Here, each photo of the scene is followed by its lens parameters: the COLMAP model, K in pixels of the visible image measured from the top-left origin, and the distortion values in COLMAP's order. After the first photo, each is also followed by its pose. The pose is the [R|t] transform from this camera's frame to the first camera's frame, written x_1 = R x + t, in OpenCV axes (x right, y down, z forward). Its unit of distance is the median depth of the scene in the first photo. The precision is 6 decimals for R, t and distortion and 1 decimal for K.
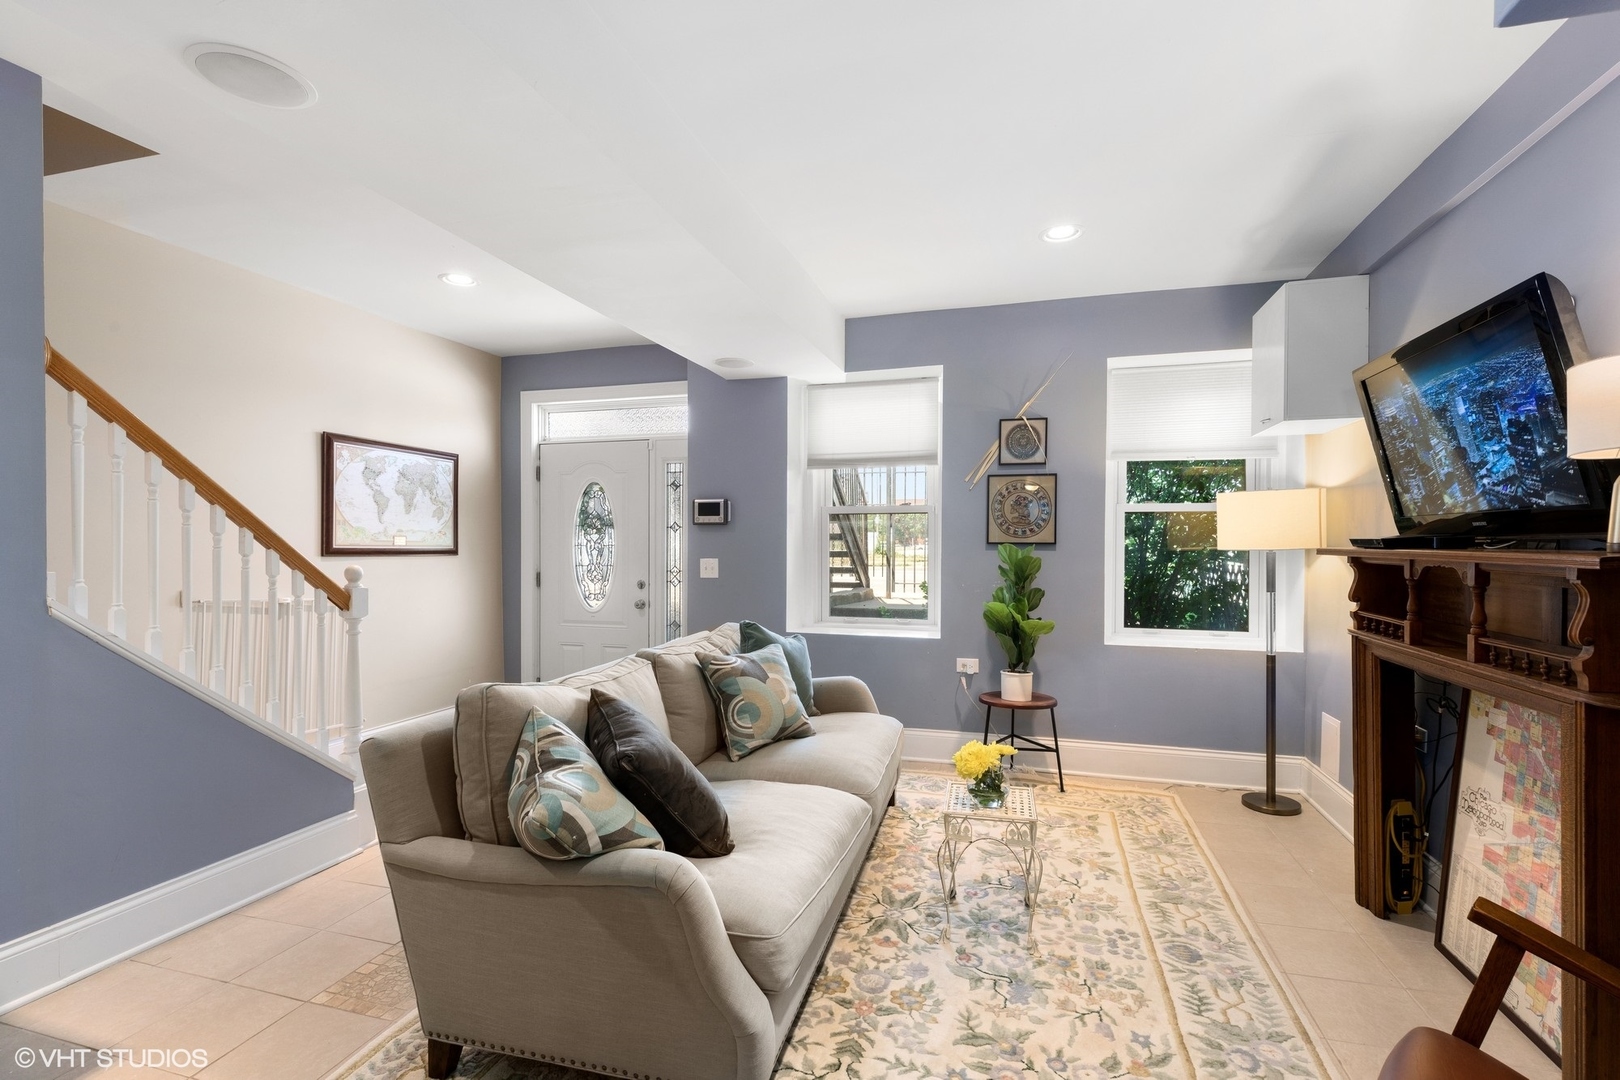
lens RADIAL K [[728.3, 0, 809.0], [0, 728.3, 532.9], [0, 0, 1]] dist [0.000507, 0.000135]
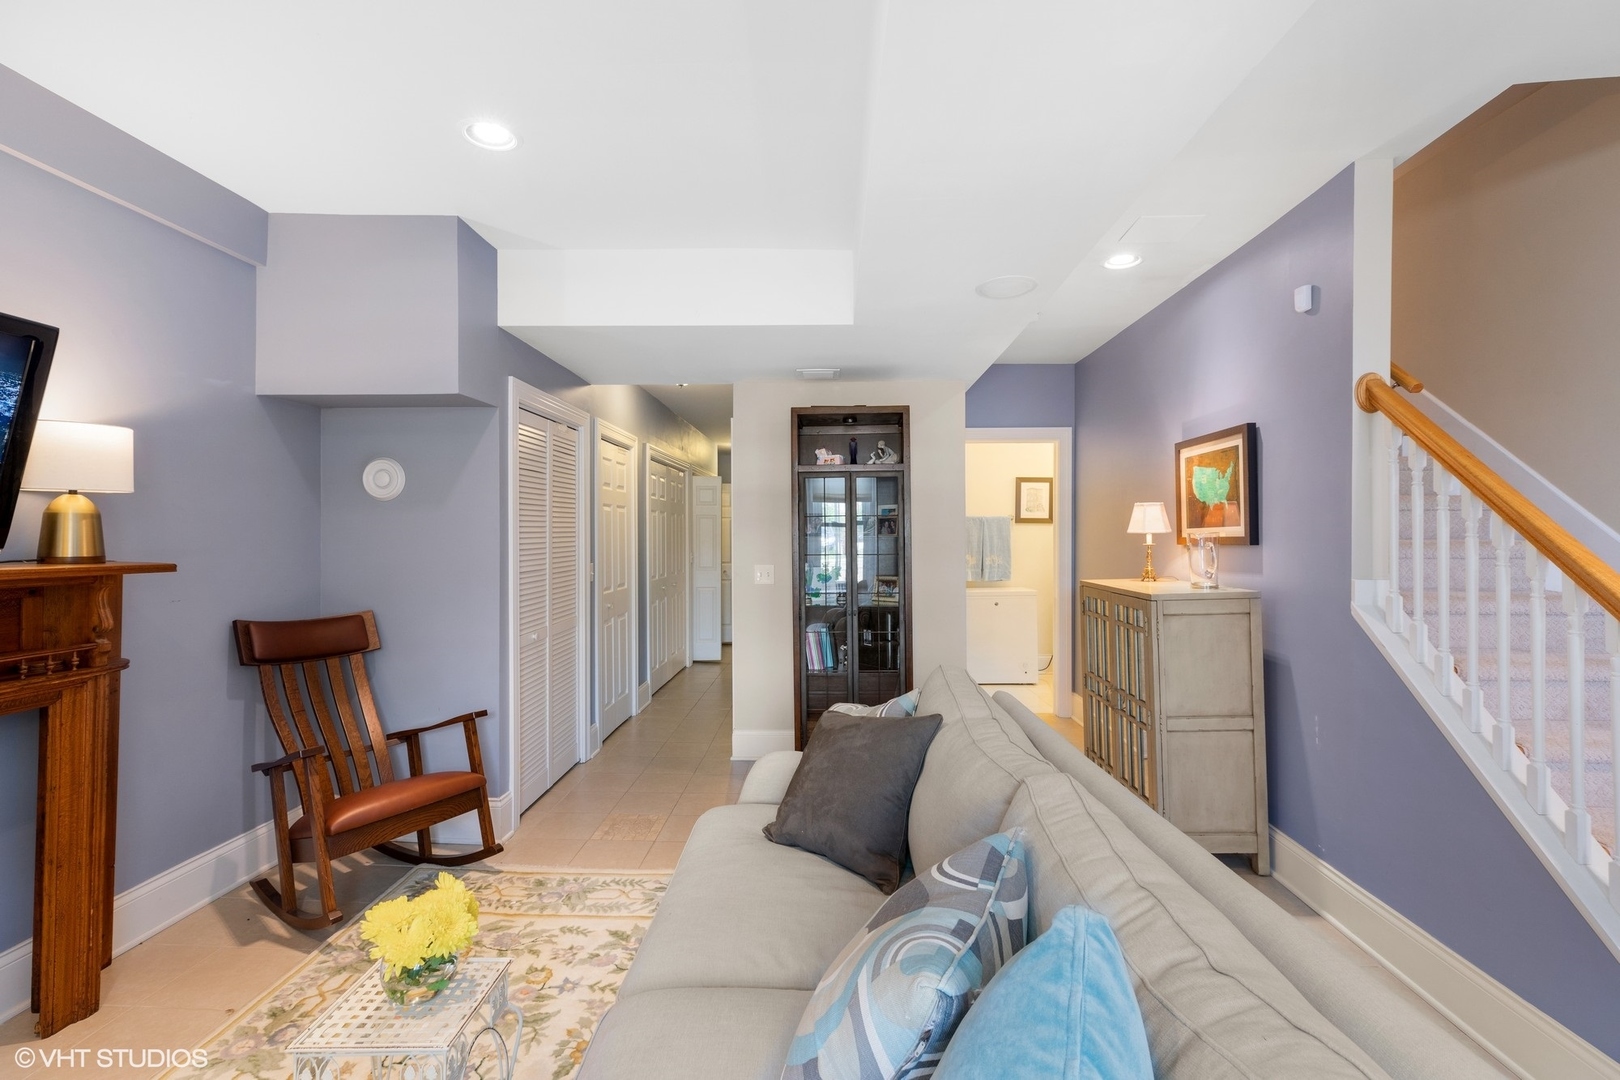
lens RADIAL K [[721.6, 0, 810.0], [0, 721.6, 540.0], [0, 0, 1]] dist [0.000775, -0.000130]
pose [[-0.966906, -0.001569, -0.255127, 0.083669], [0.000206, 0.999976, -0.006931, -0.001357], [0.255132, -0.006754, -0.966883, 1.608330]]
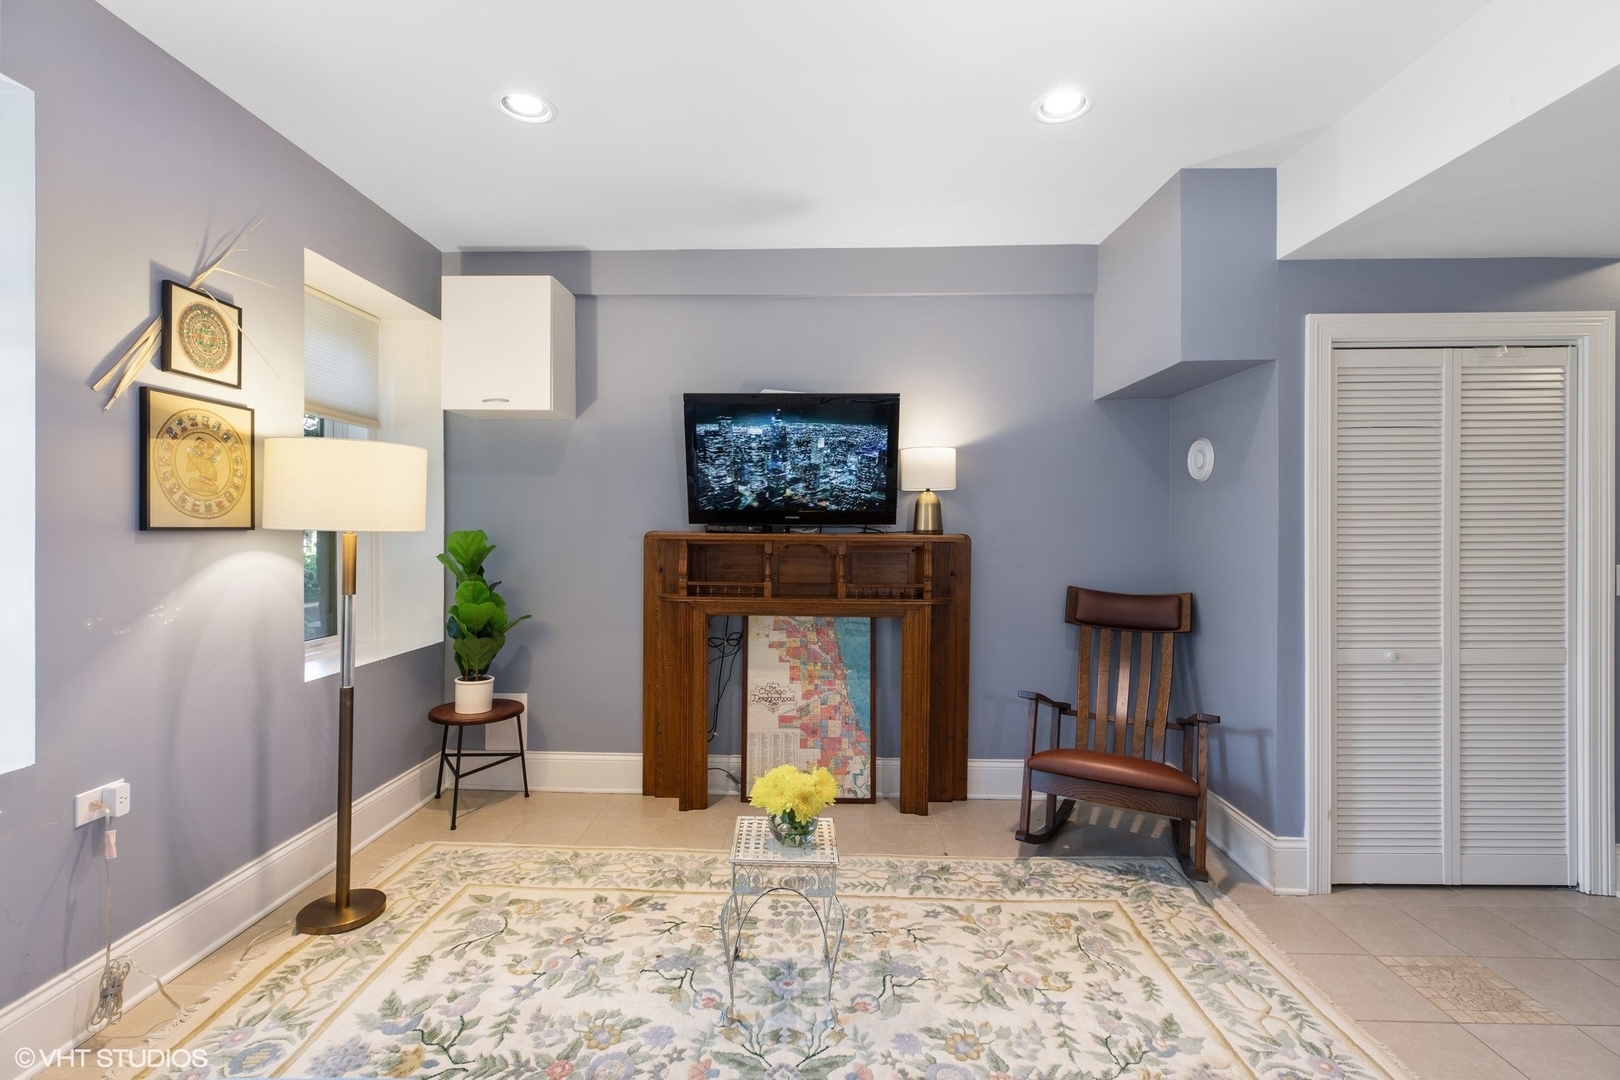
lens RADIAL K [[728.3, 0, 809.0], [0, 728.3, 532.9], [0, 0, 1]] dist [0.000507, 0.000135]
pose [[-0.261715, -0.013318, 0.965053, -0.543635], [-0.016208, 0.999824, 0.009402, 0.007563], [-0.965009, -0.013181, -0.261885, 1.167549]]
